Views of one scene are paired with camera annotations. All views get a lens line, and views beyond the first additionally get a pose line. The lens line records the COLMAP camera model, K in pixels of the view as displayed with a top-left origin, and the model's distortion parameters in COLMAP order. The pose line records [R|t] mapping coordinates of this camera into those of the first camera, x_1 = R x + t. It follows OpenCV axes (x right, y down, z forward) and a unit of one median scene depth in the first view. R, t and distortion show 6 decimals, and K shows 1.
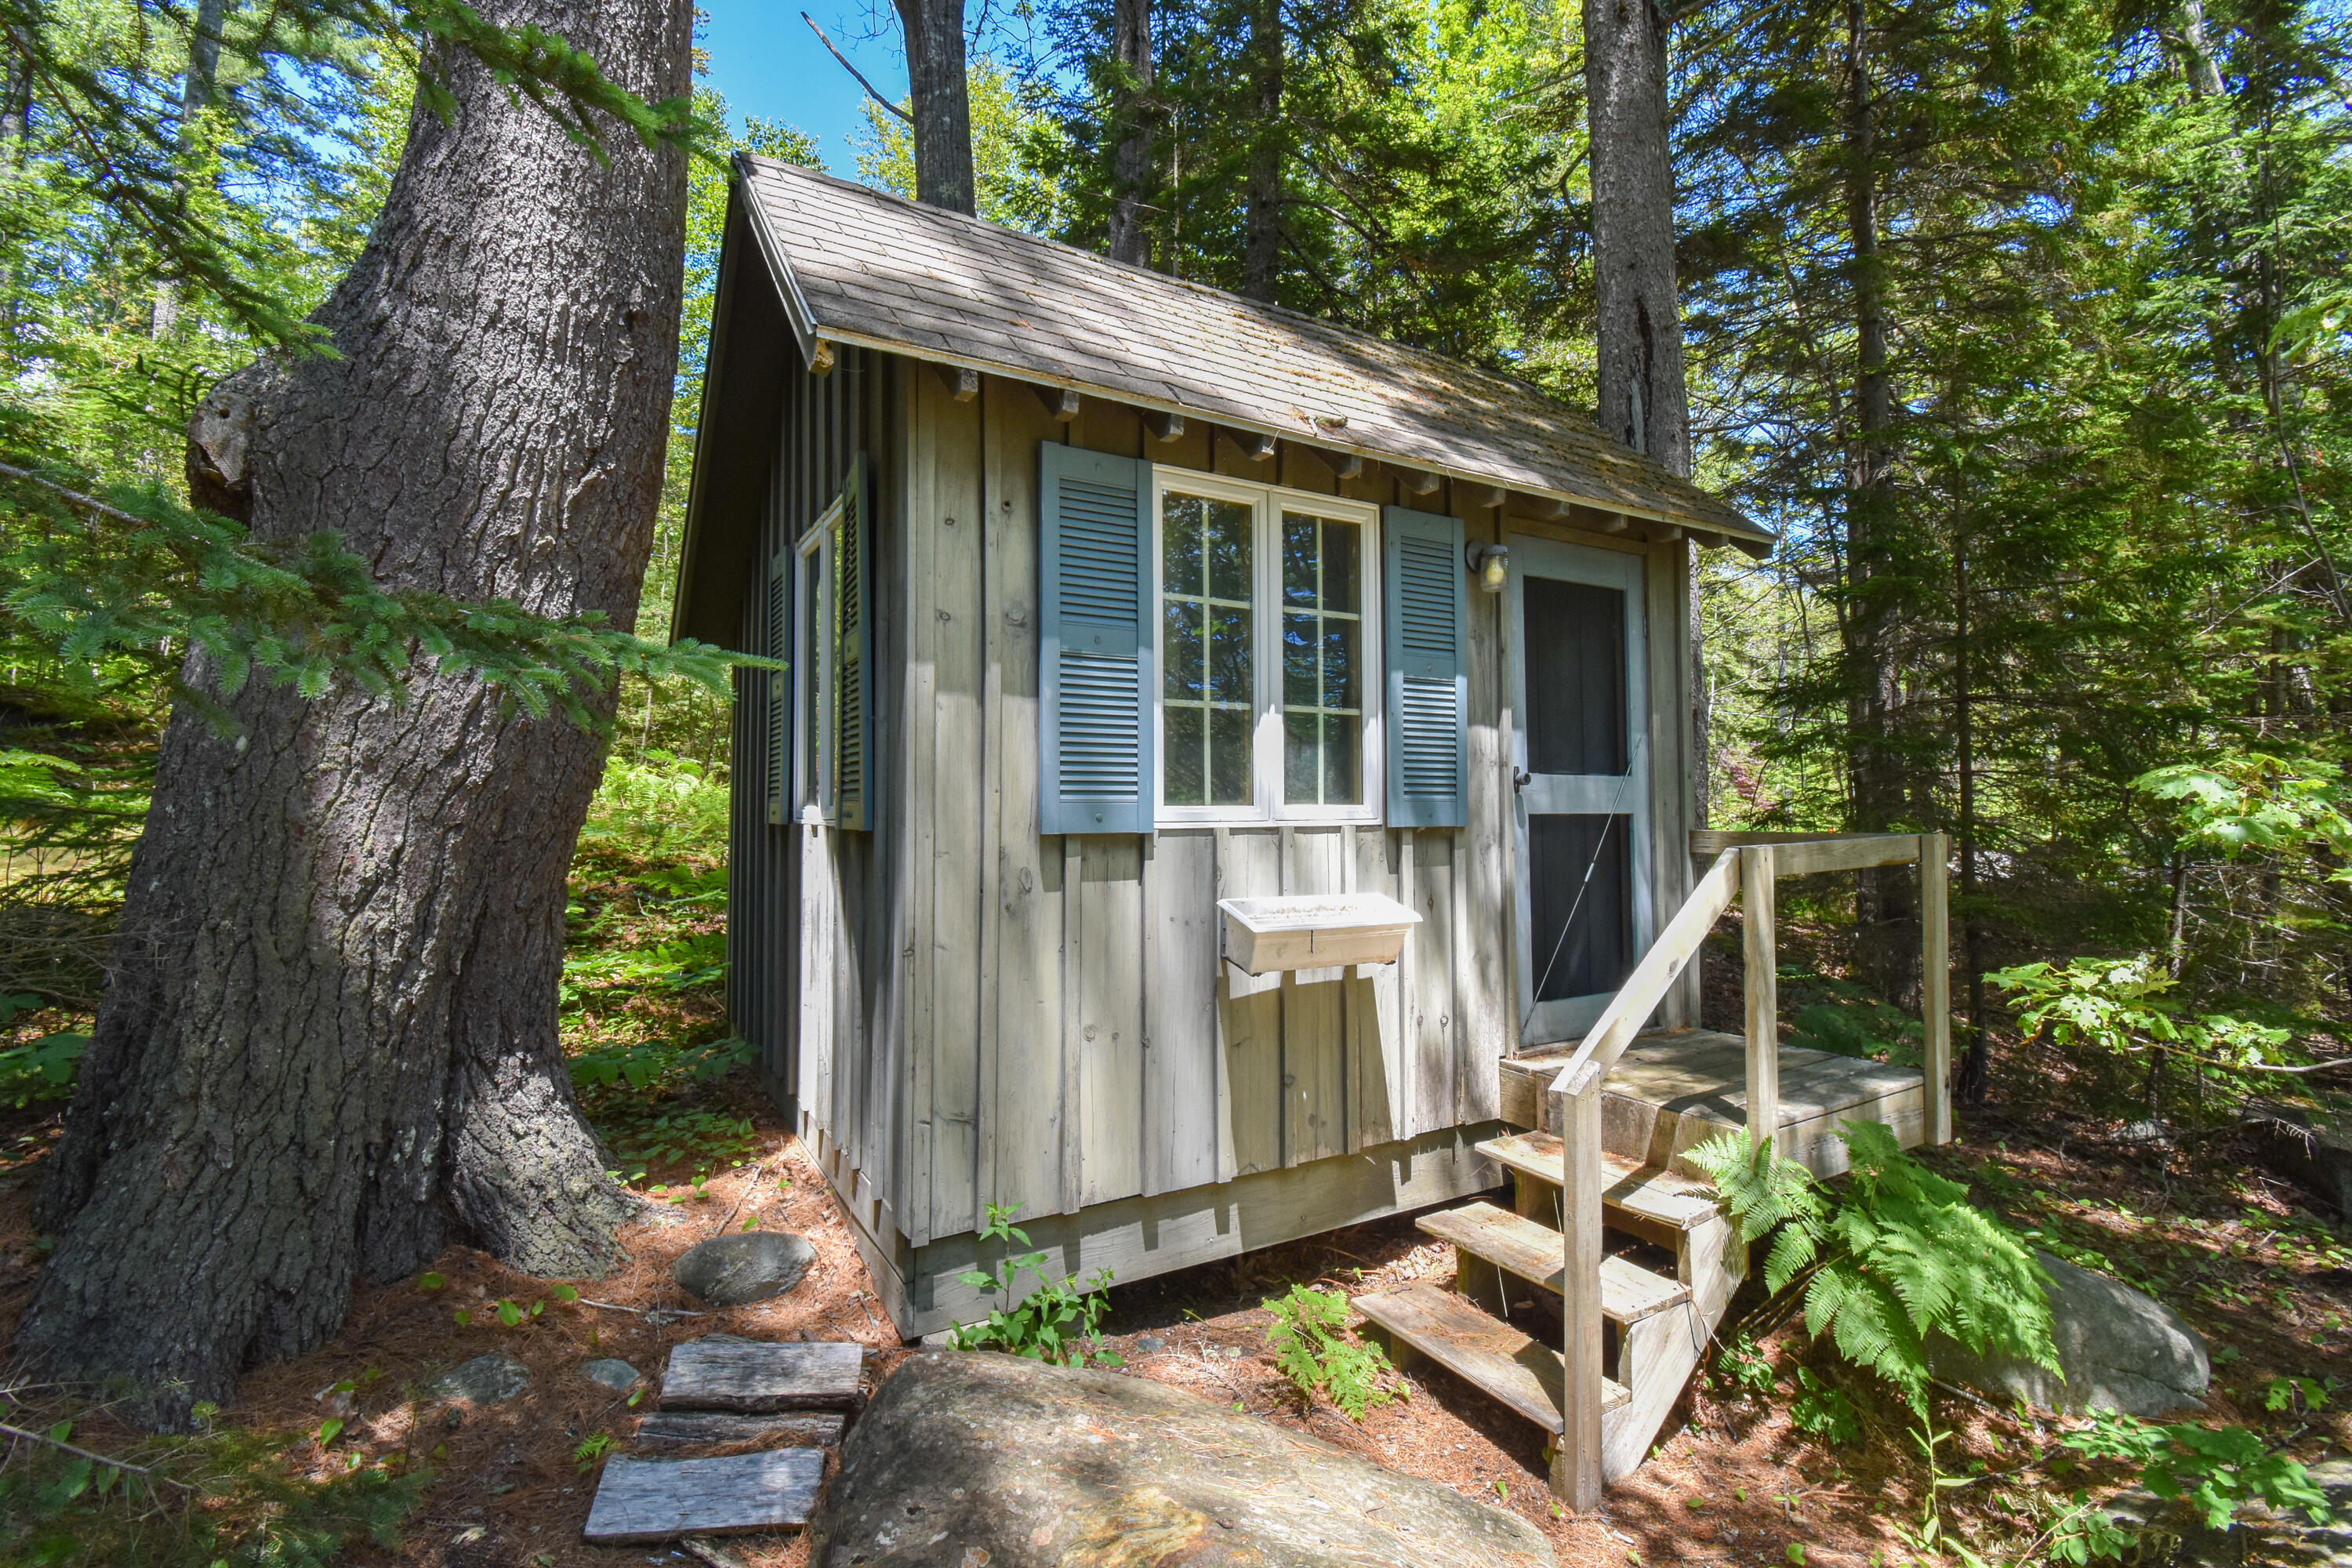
lens RADIAL K [[1038.3, 0, 1176.0], [0, 1038.3, 784.0], [0, 0, 1]] dist [-0.000962, -0.028012]
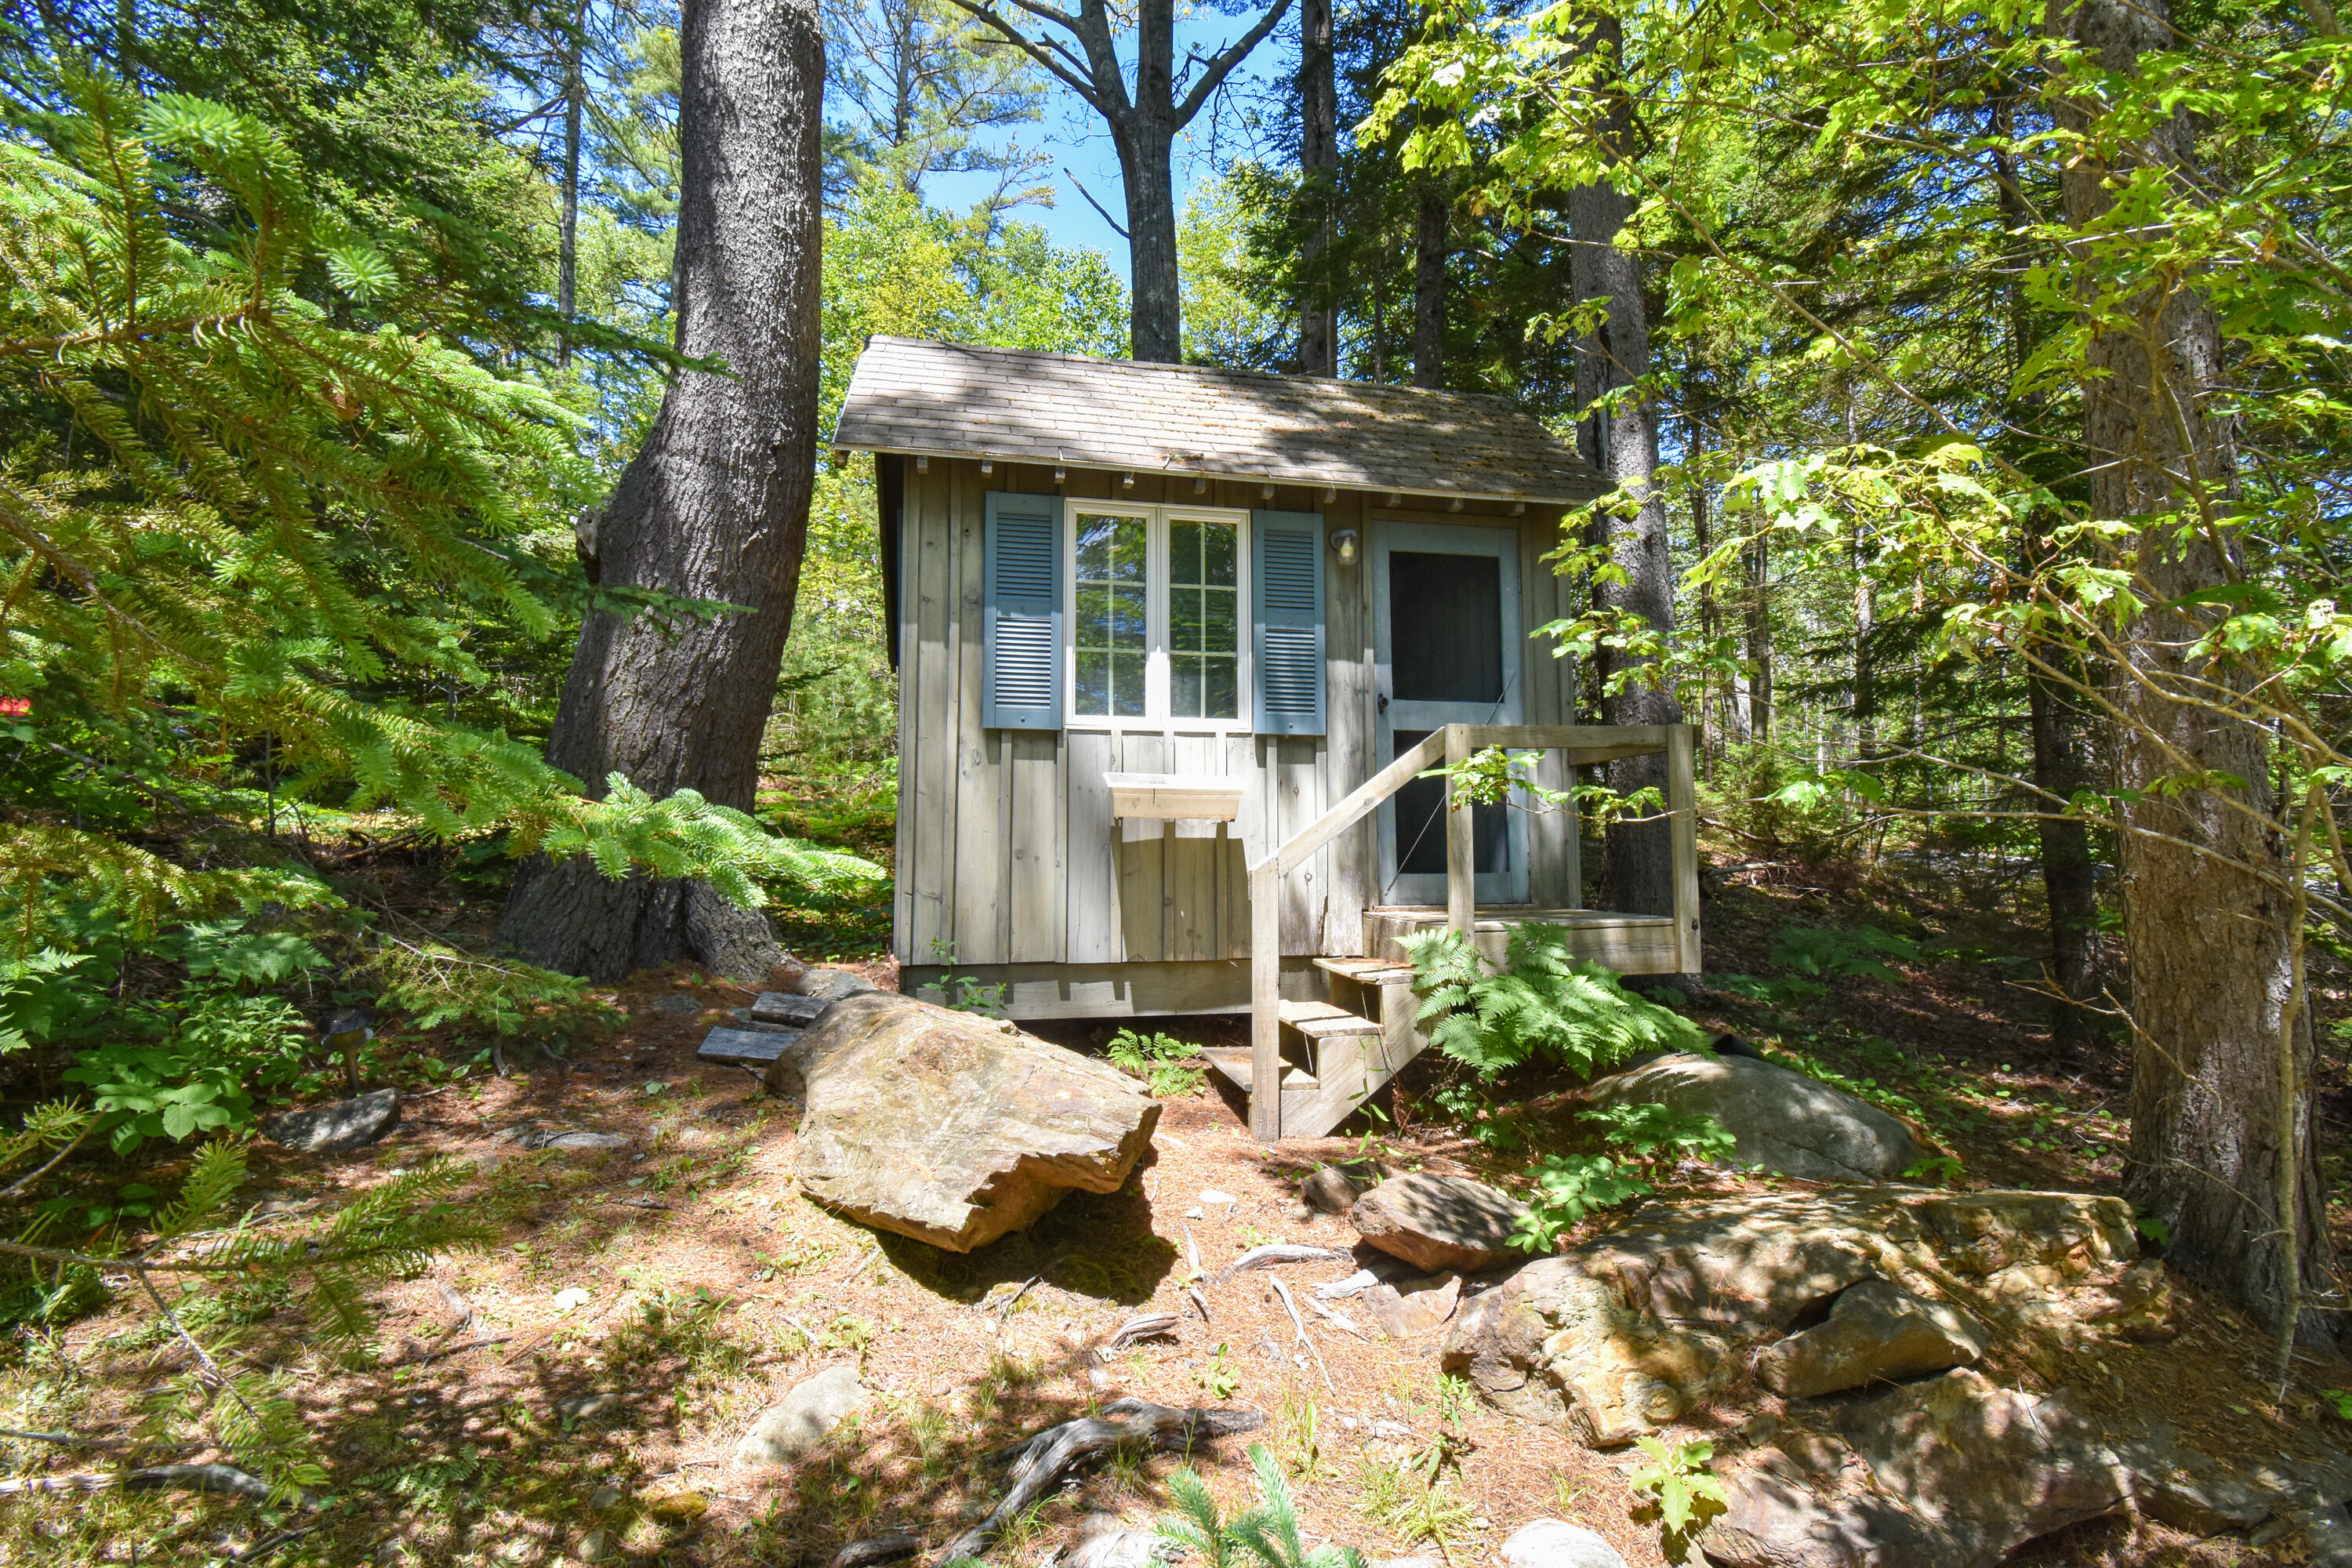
lens RADIAL K [[1024.5, 0, 1179.7], [0, 1024.5, 771.2], [0, 0, 1]] dist [0.021911, -0.026708]
pose [[0.946099, -0.025957, -0.322835, 0.588320], [0.004969, 0.997829, -0.065667, 0.194715], [0.323839, 0.060524, 0.944174, -0.366487]]
